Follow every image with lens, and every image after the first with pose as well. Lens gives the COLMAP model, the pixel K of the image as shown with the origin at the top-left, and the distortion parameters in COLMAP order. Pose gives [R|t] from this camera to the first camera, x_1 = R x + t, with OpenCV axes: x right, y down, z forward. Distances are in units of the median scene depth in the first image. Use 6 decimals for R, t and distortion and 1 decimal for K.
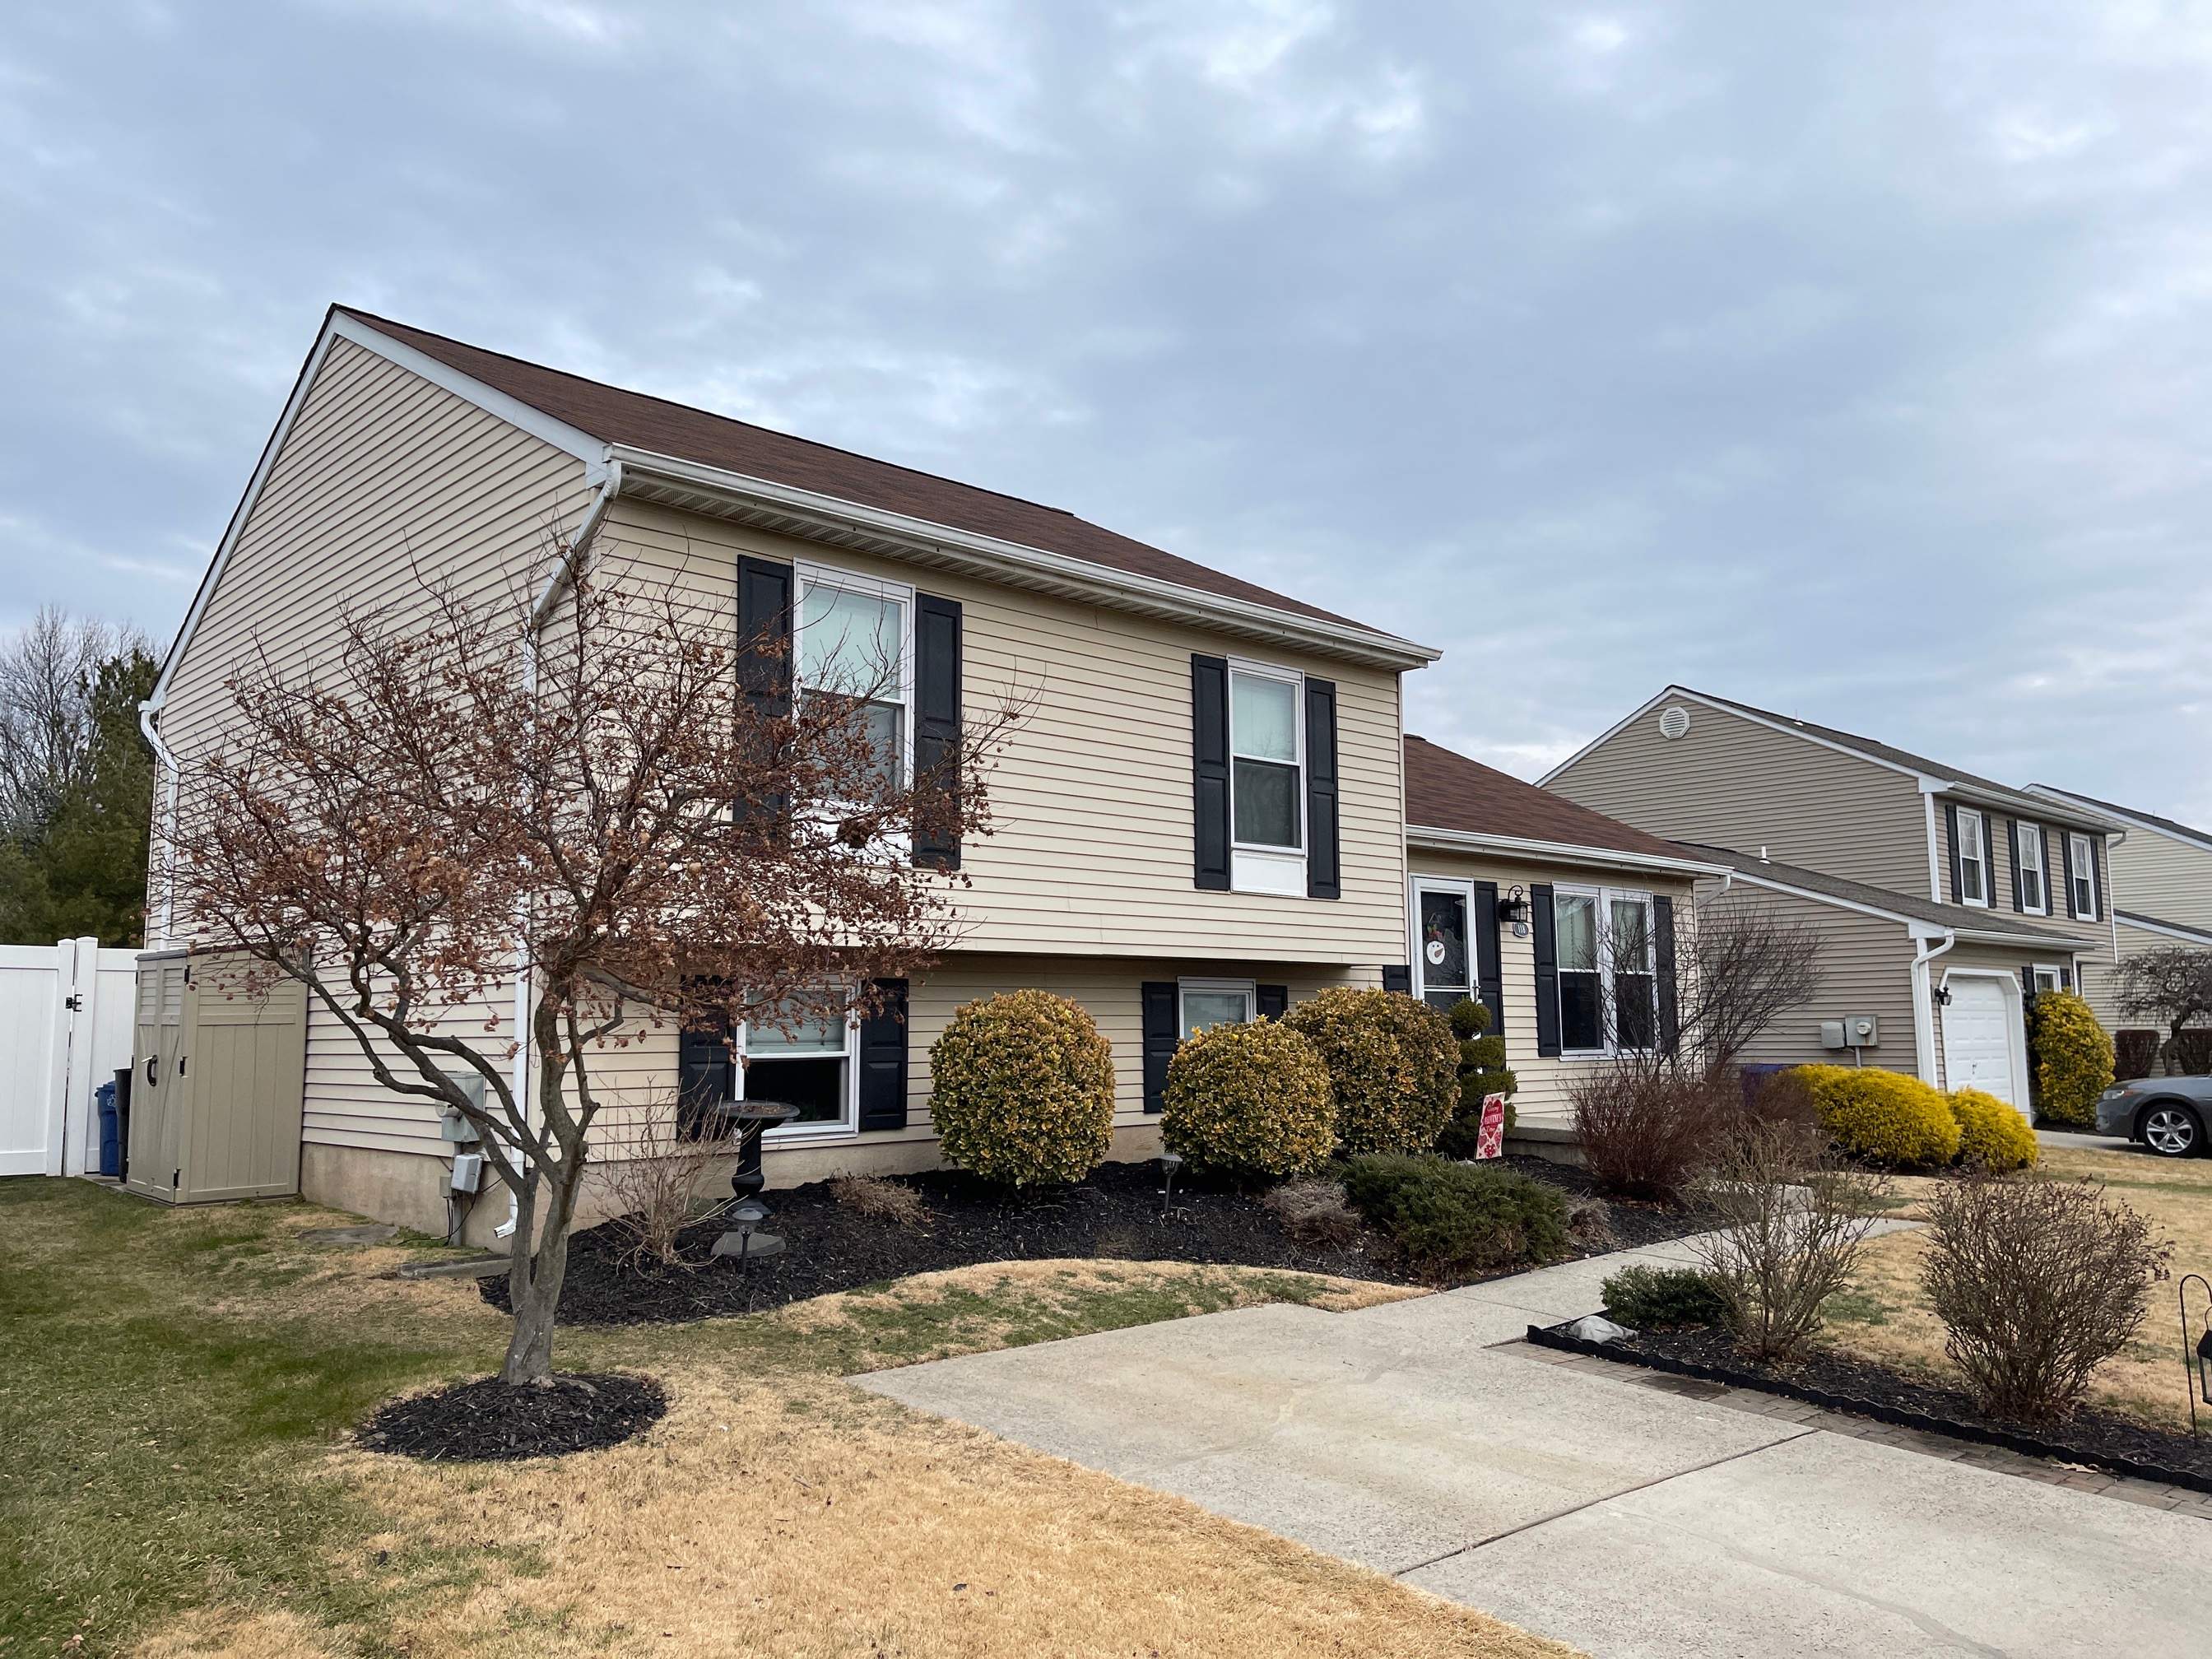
lens RADIAL K [[1678.9, 0, 1110.9], [0, 1678.9, 844.5], [0, 0, 1]] dist [0.051491, -0.031848]
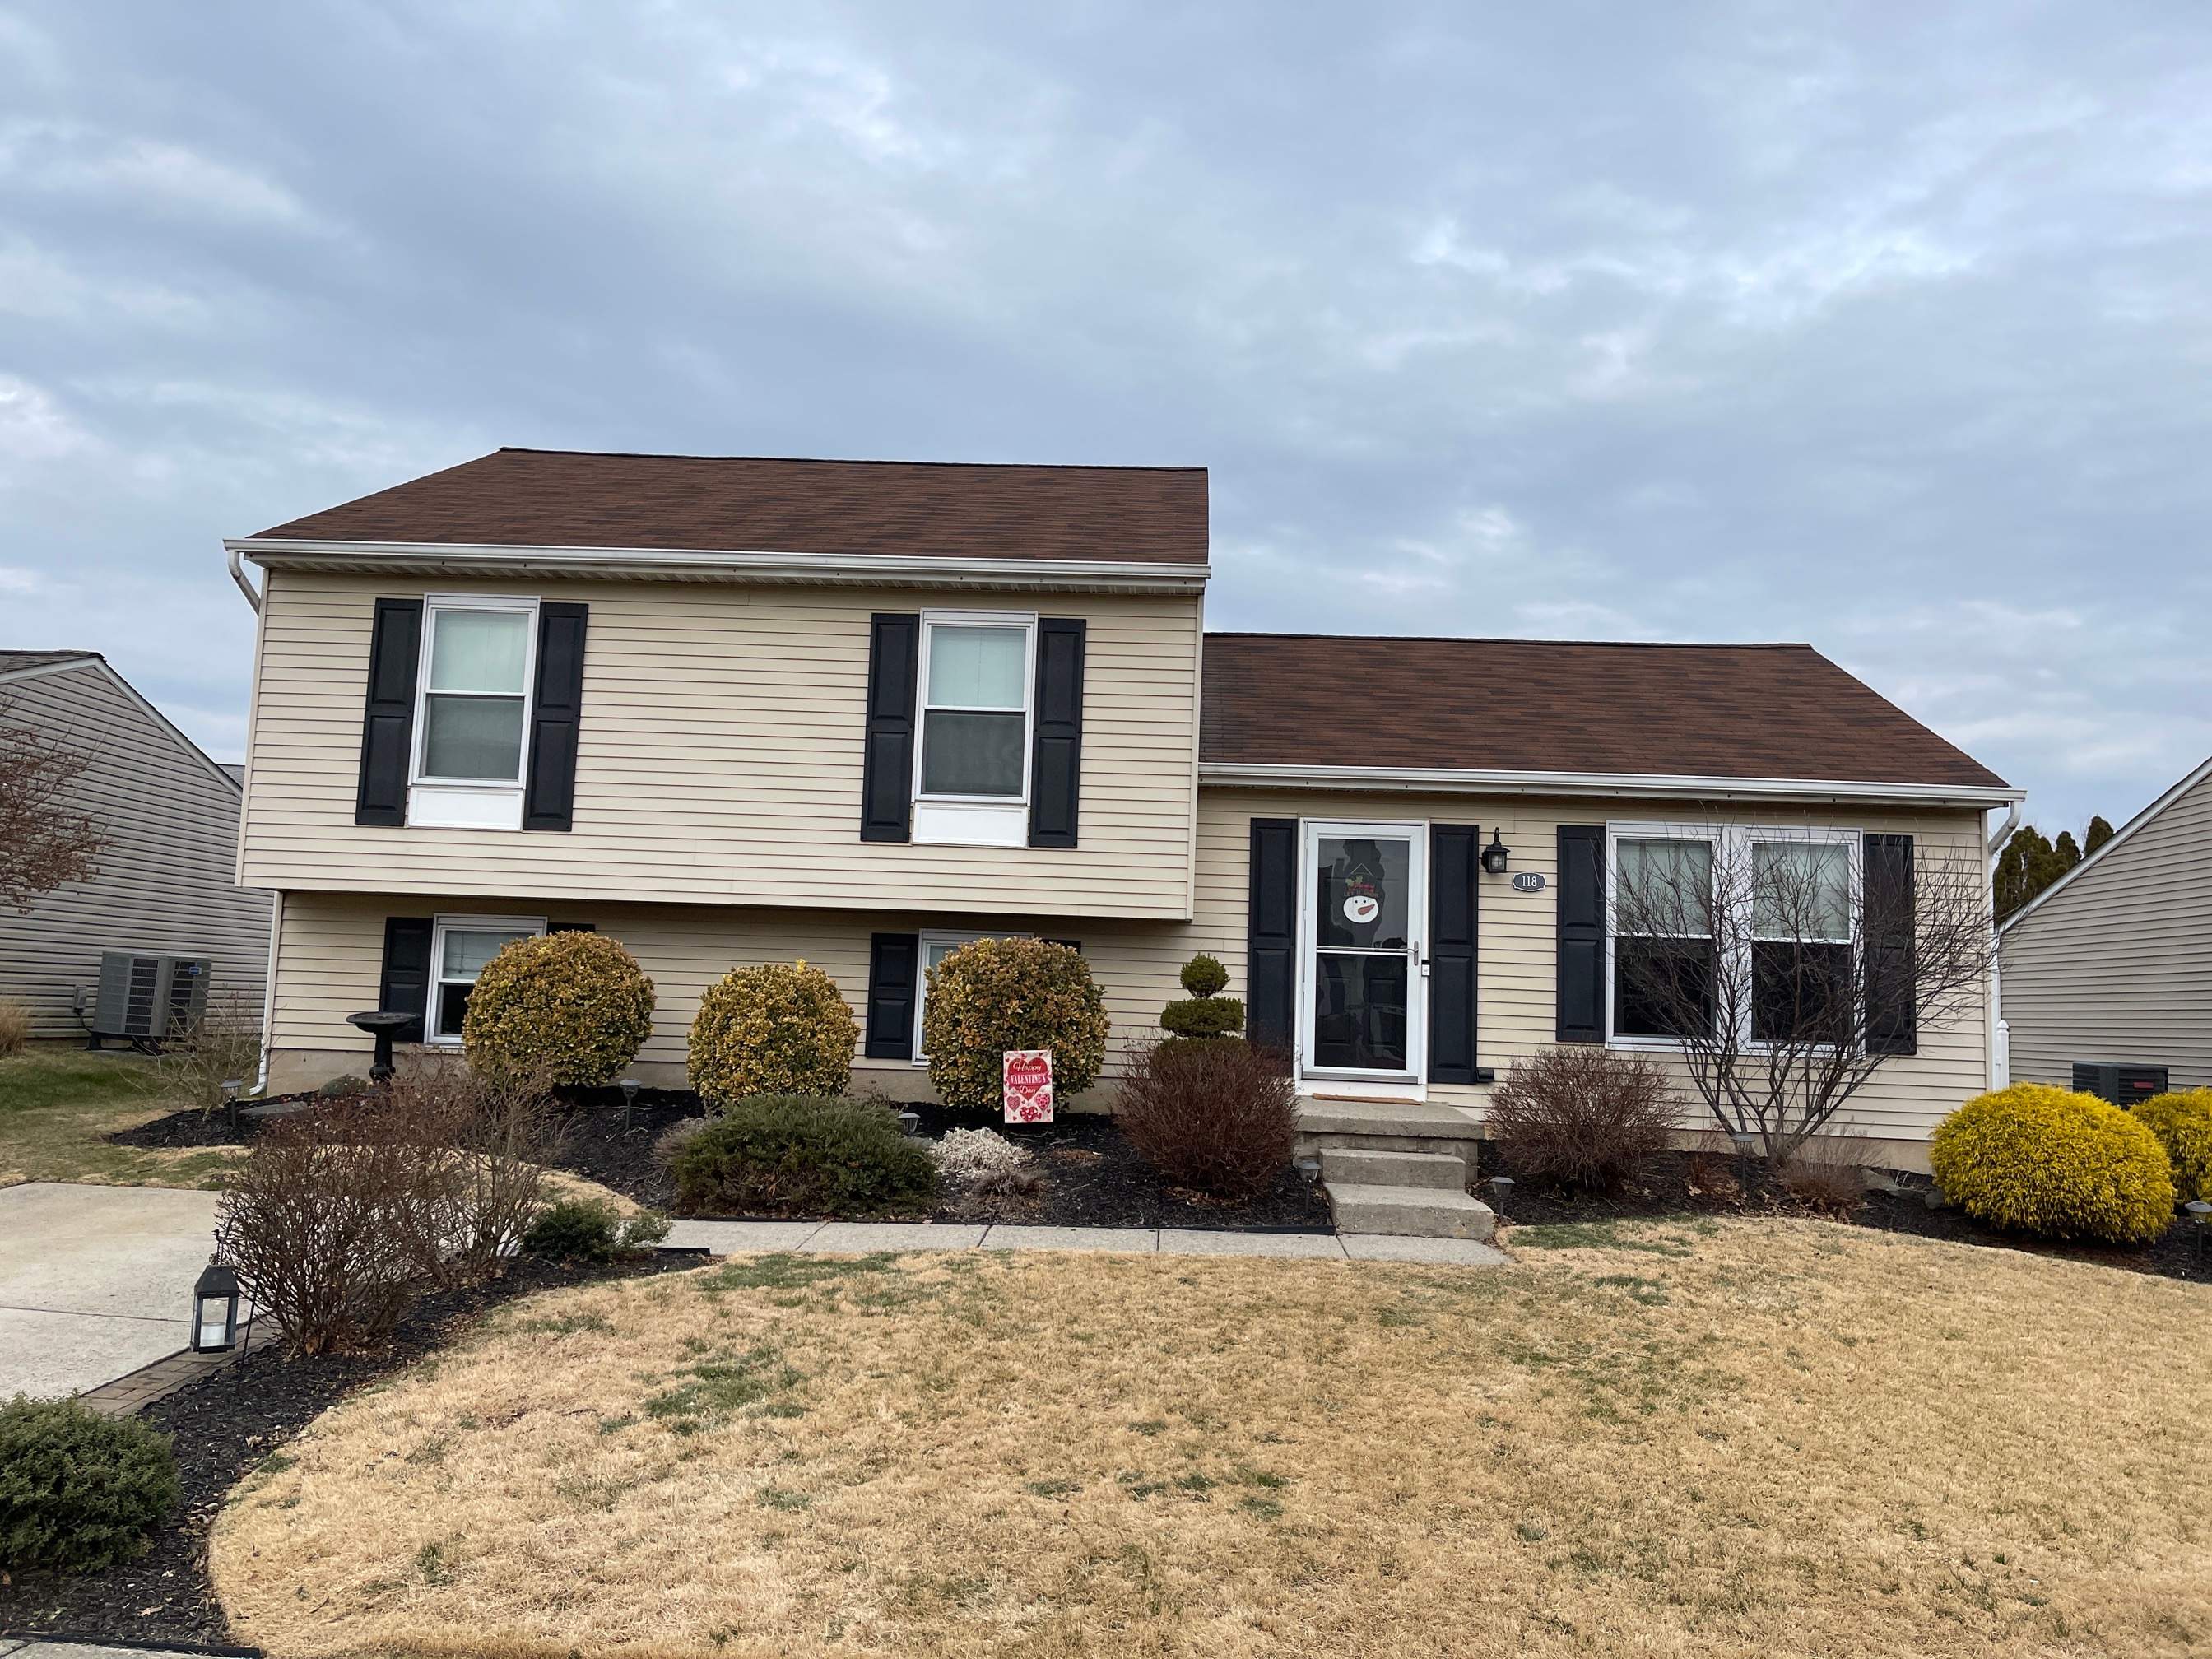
lens RADIAL K [[1678.9, 0, 1110.9], [0, 1678.9, 844.5], [0, 0, 1]] dist [0.051491, -0.031848]
pose [[0.703358, -0.037693, -0.709835, 0.823777], [0.036712, 0.999187, -0.016682, 0.047239], [0.709887, -0.014326, 0.704170, 0.352809]]
